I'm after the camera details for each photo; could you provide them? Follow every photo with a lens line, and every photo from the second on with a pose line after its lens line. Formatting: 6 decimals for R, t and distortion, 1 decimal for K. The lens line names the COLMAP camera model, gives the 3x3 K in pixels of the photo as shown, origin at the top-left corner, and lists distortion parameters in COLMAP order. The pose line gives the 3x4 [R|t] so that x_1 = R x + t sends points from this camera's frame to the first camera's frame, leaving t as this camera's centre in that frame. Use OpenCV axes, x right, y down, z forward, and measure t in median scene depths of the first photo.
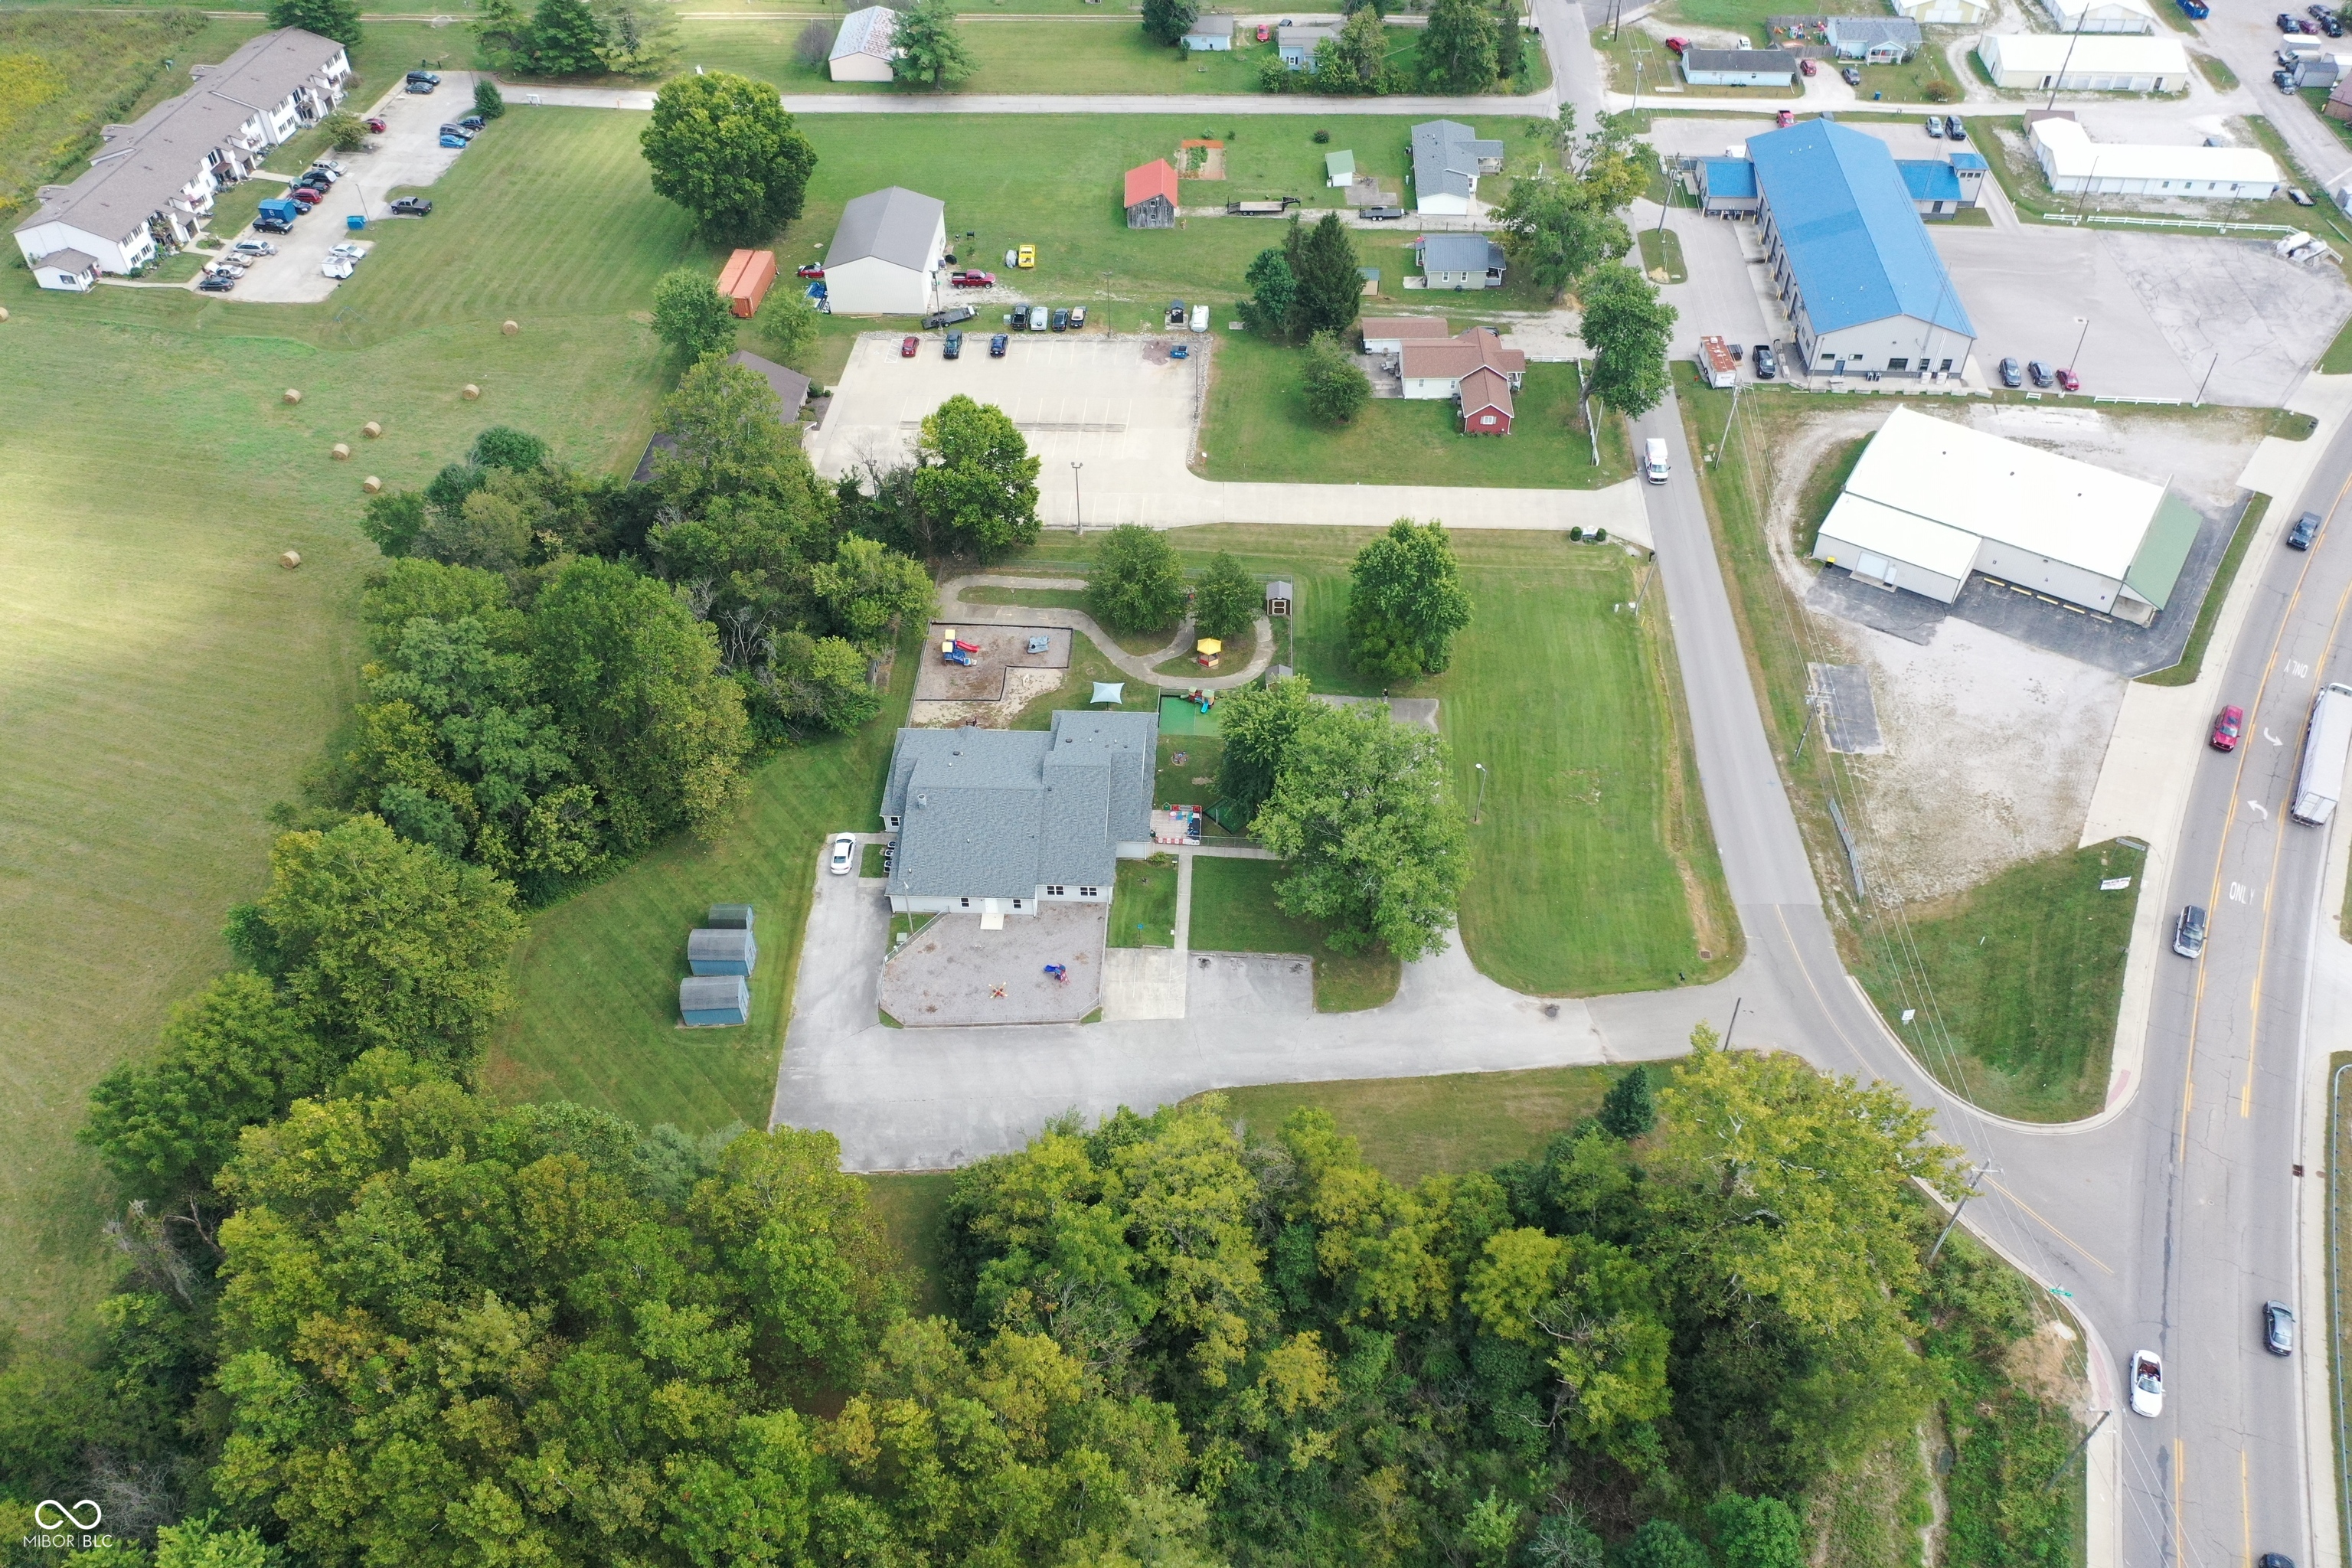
lens RADIAL K [[1865.9, 0, 1178.0], [0, 1865.9, 787.2], [0, 0, 1]] dist [0.001320, 0.006751]
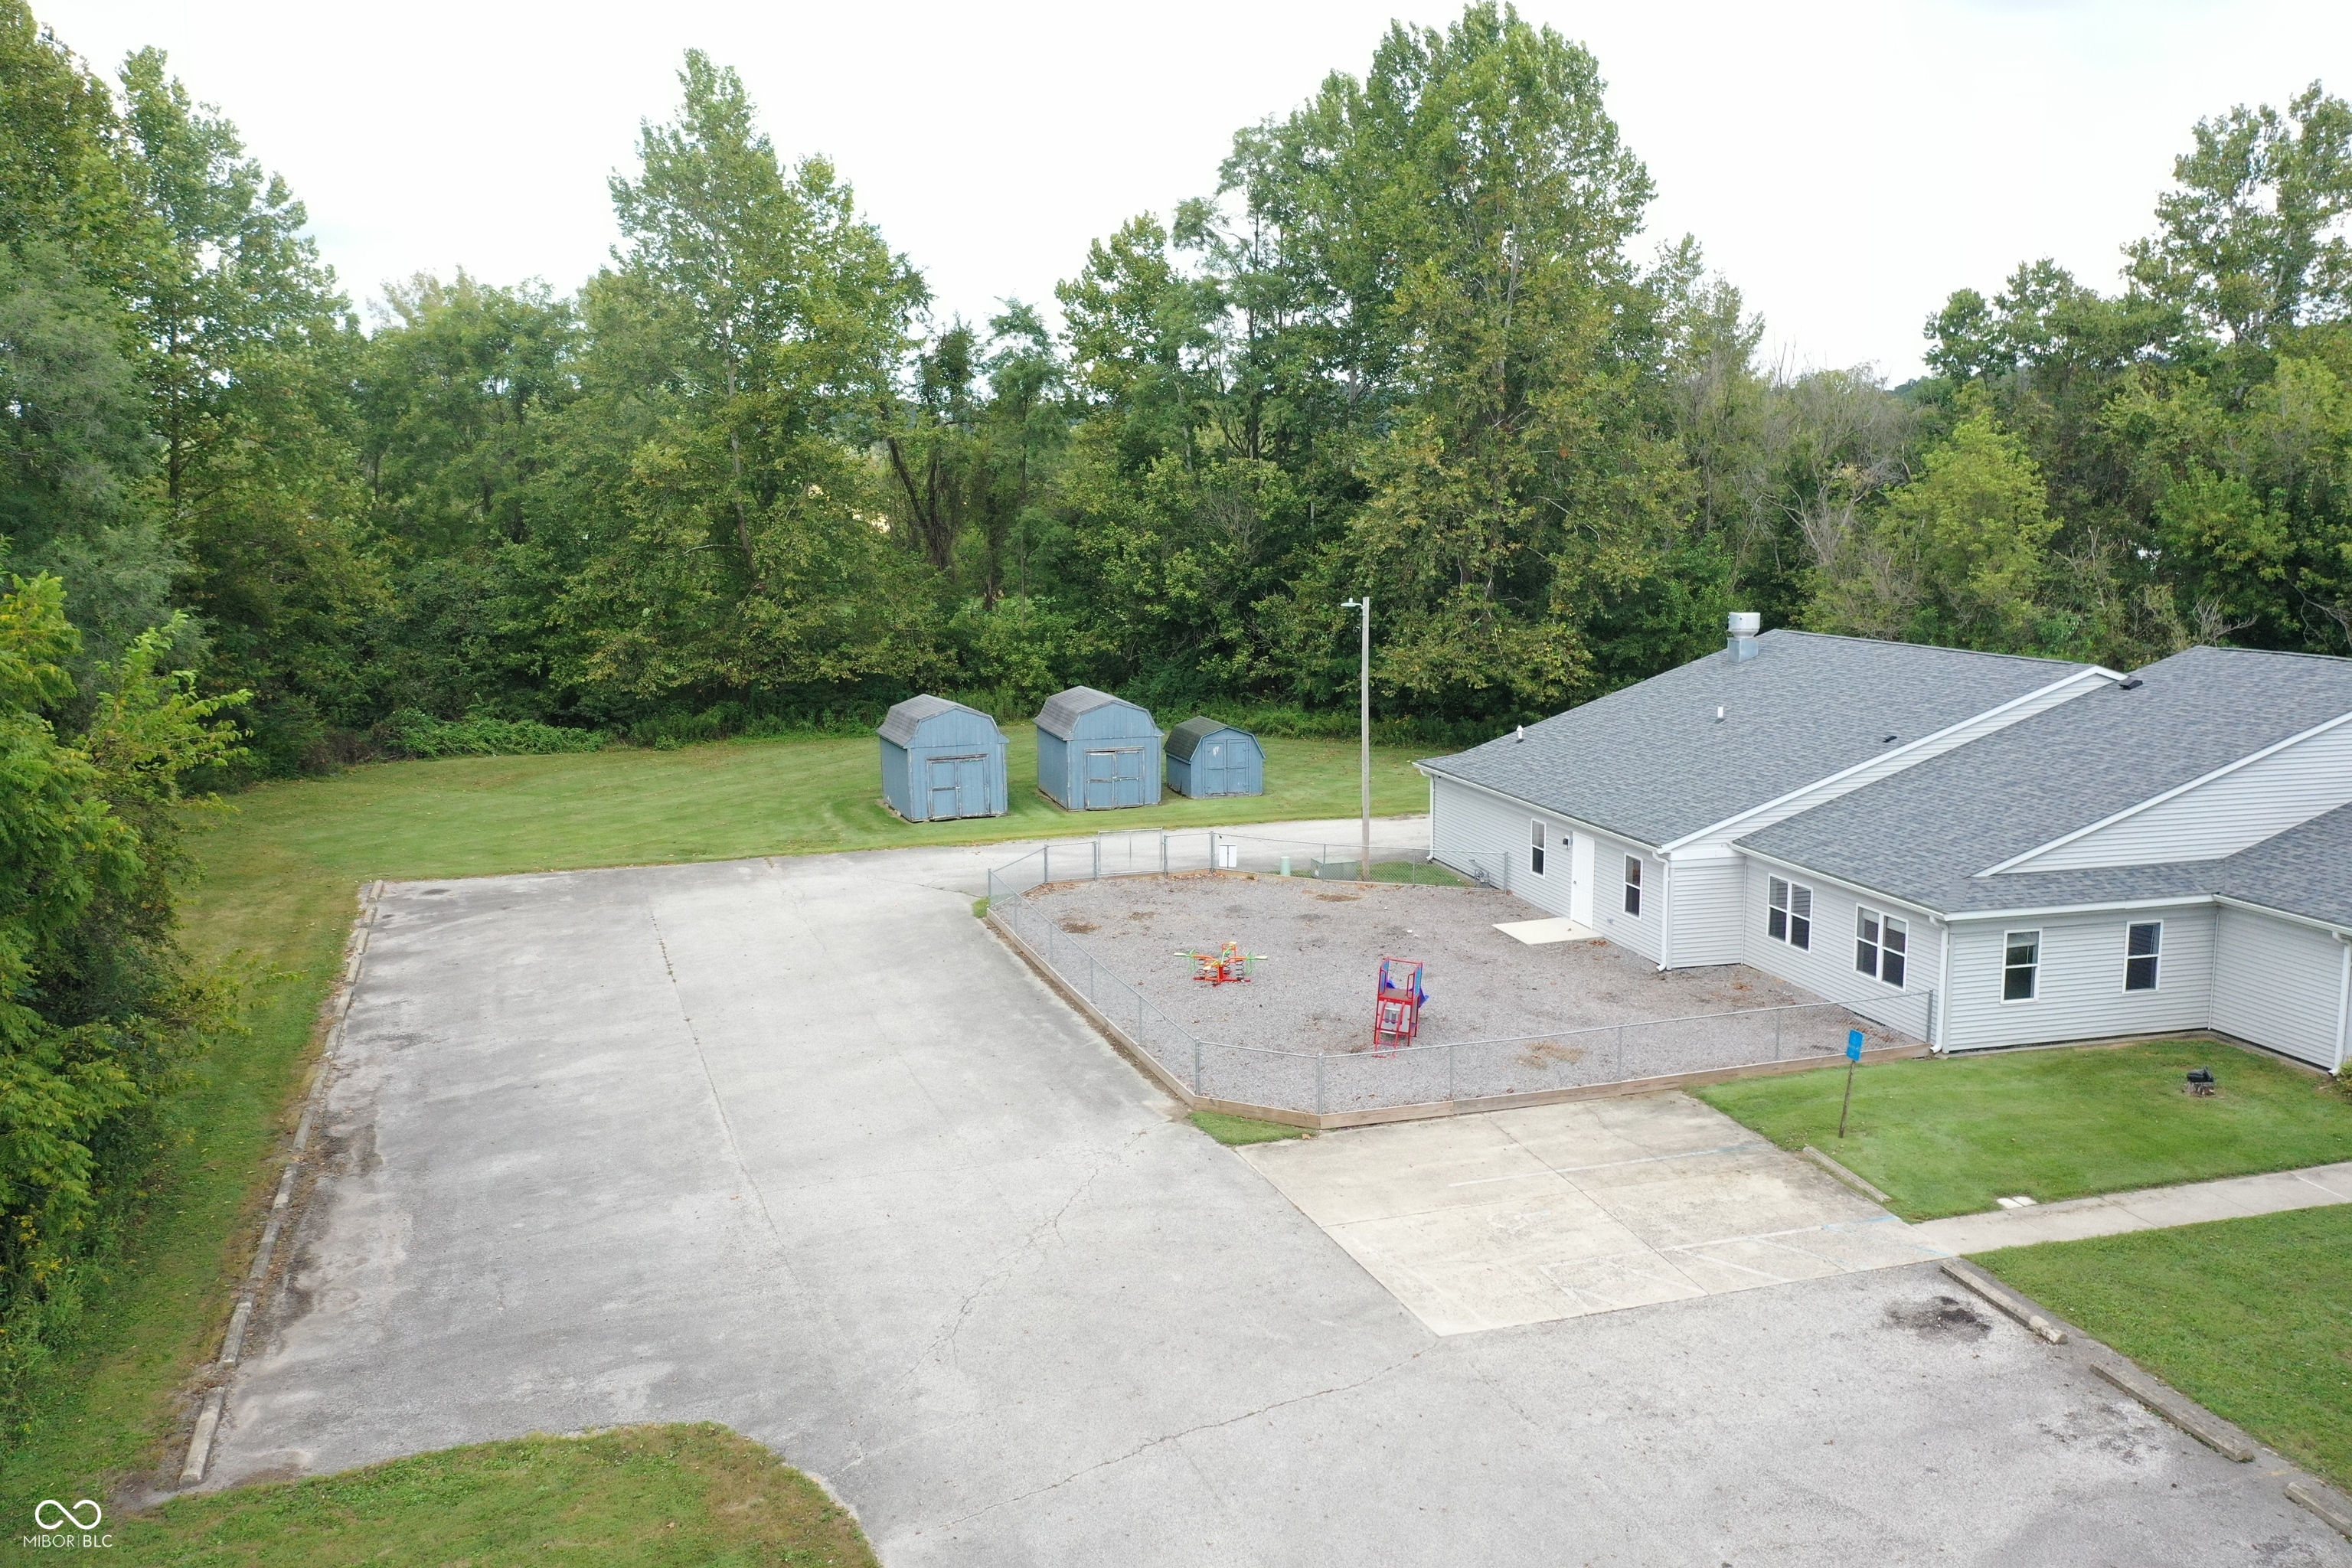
lens RADIAL K [[1865.9, 0, 1177.1], [0, 1865.9, 783.2], [0, 0, 1]] dist [0.001320, 0.006751]
pose [[0.290788, 0.149089, -0.945100, 0.105240], [-0.669812, 0.737079, -0.089813, 0.097655], [0.683224, 0.659156, 0.314195, 0.751384]]
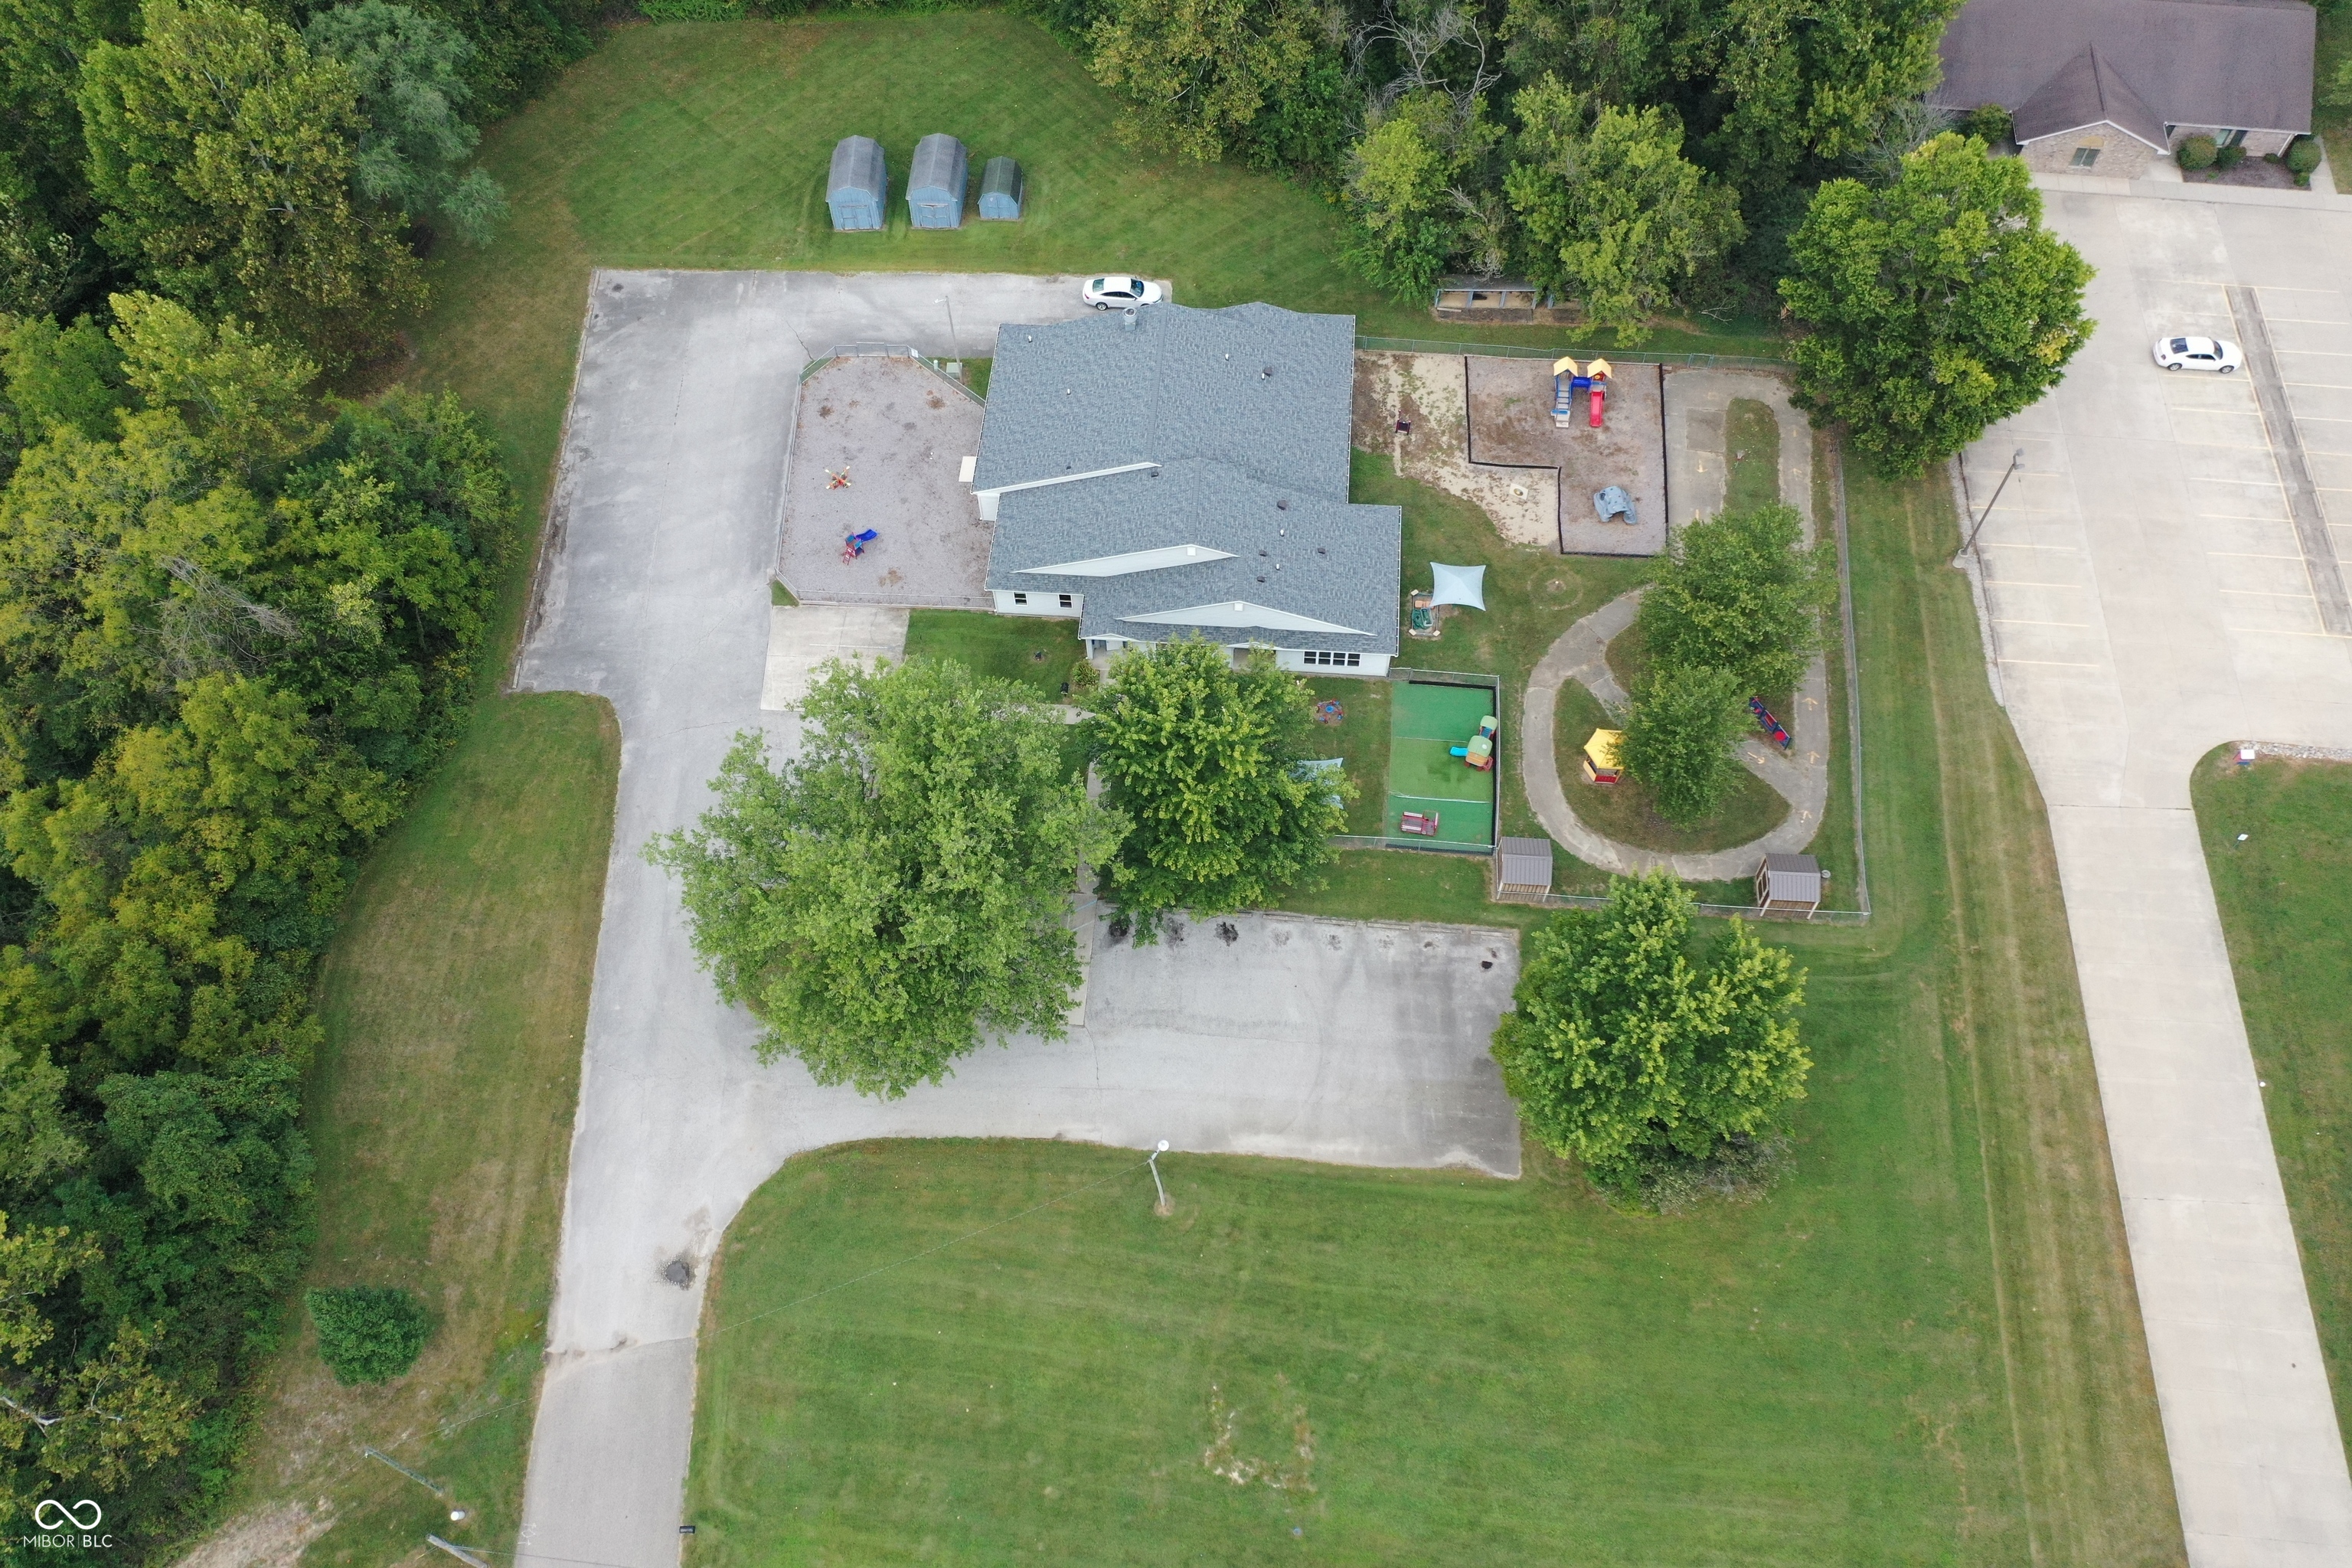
lens RADIAL K [[1865.9, 0, 1173.9], [0, 1865.9, 781.6], [0, 0, 1]] dist [0.001320, 0.006751]
pose [[-0.036718, 0.860594, -0.507966, 0.289013], [-0.691491, 0.345088, 0.634630, -0.313987], [0.721452, 0.374556, 0.582422, 0.604556]]
